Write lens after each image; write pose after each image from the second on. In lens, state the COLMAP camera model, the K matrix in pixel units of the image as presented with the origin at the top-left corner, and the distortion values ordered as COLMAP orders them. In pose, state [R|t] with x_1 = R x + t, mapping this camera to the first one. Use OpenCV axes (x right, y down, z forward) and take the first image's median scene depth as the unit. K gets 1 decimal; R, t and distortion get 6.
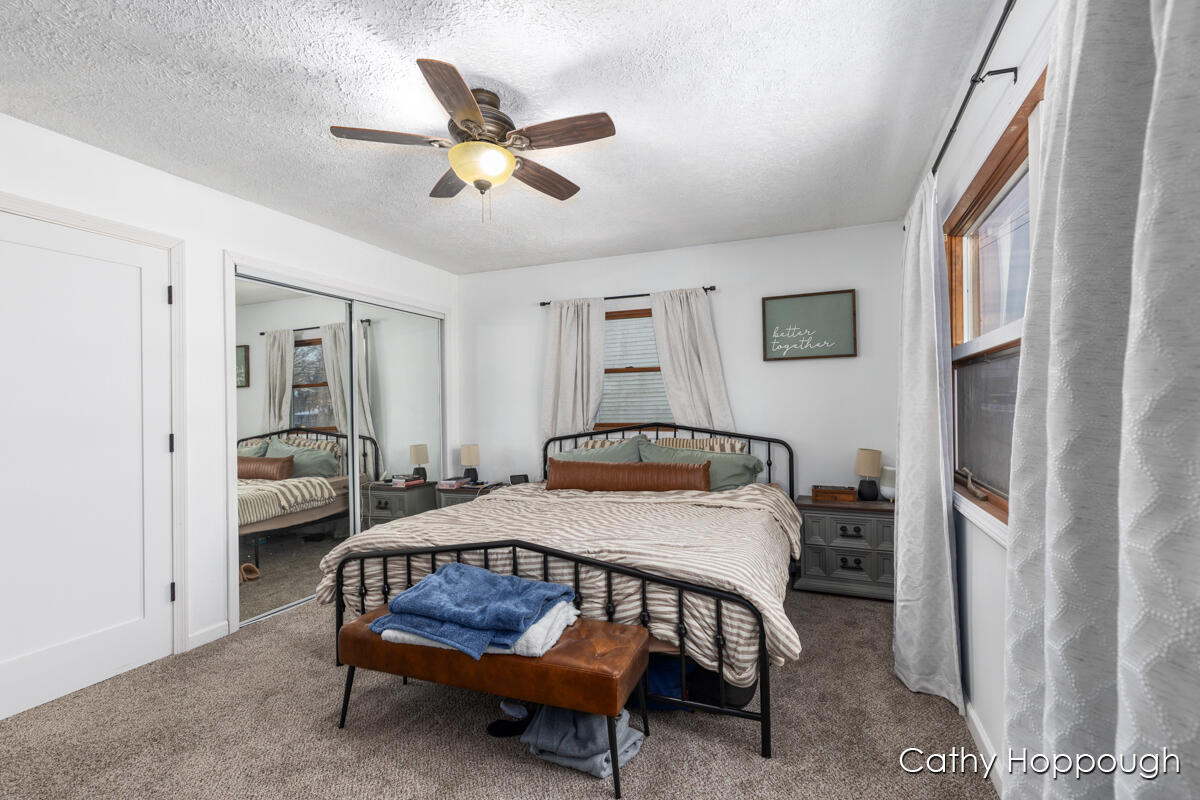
lens RADIAL K [[544.7, 0, 607.9], [0, 544.7, 415.7], [0, 0, 1]] dist [0.003954, -0.000390]
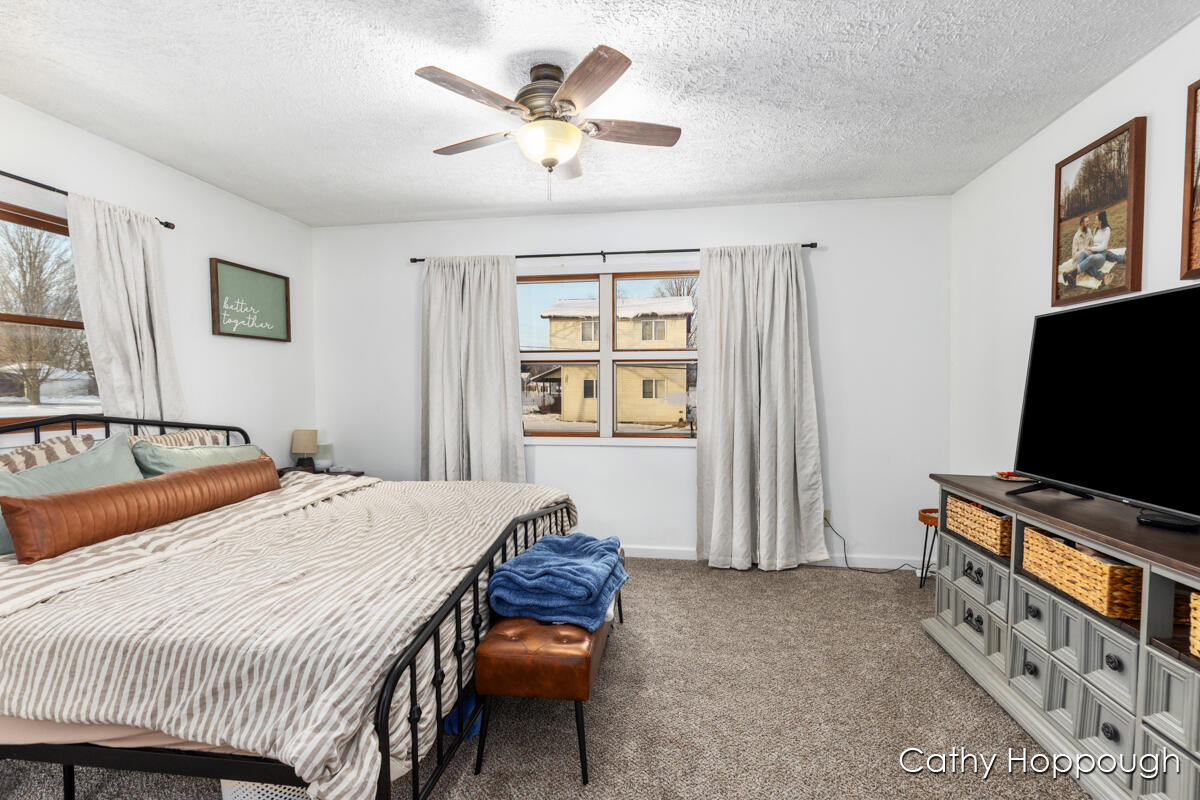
lens RADIAL K [[544.7, 0, 607.9], [0, 544.7, 415.7], [0, 0, 1]] dist [0.003954, -0.000390]
pose [[-0.231747, -0.037527, 0.972052, -0.685072], [0.023235, 0.998757, 0.044097, 0.001246], [-0.972499, 0.032805, -0.230587, 0.622639]]
